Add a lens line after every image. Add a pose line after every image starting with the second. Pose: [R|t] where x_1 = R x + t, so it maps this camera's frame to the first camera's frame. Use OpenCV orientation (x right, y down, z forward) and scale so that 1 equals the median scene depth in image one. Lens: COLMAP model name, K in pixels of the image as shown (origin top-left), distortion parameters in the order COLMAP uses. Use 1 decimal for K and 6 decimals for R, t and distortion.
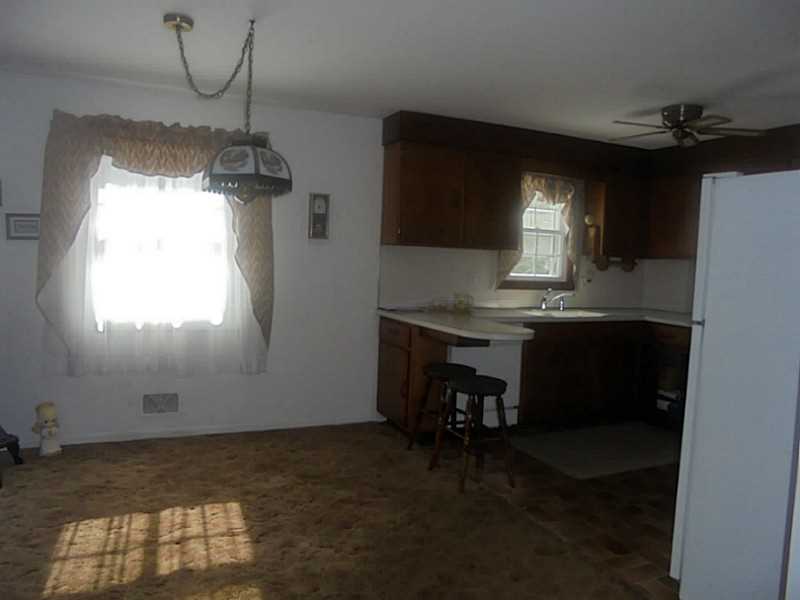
lens RADIAL K [[623.4, 0, 400.0], [0, 623.4, 300.0], [0, 0, 1]] dist [0.005046, 0.001850]
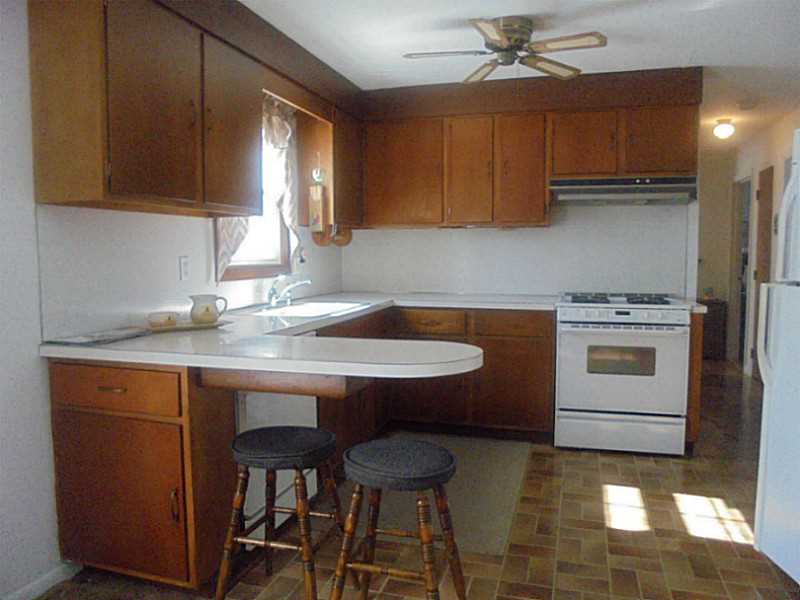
lens RADIAL K [[623.4, 0, 400.0], [0, 623.4, 300.0], [0, 0, 1]] dist [0.005046, 0.001850]
pose [[0.684482, -0.100008, 0.722138, -0.172509], [0.073711, 0.994964, 0.067925, -0.028300], [-0.725294, 0.006736, 0.688406, 0.451528]]
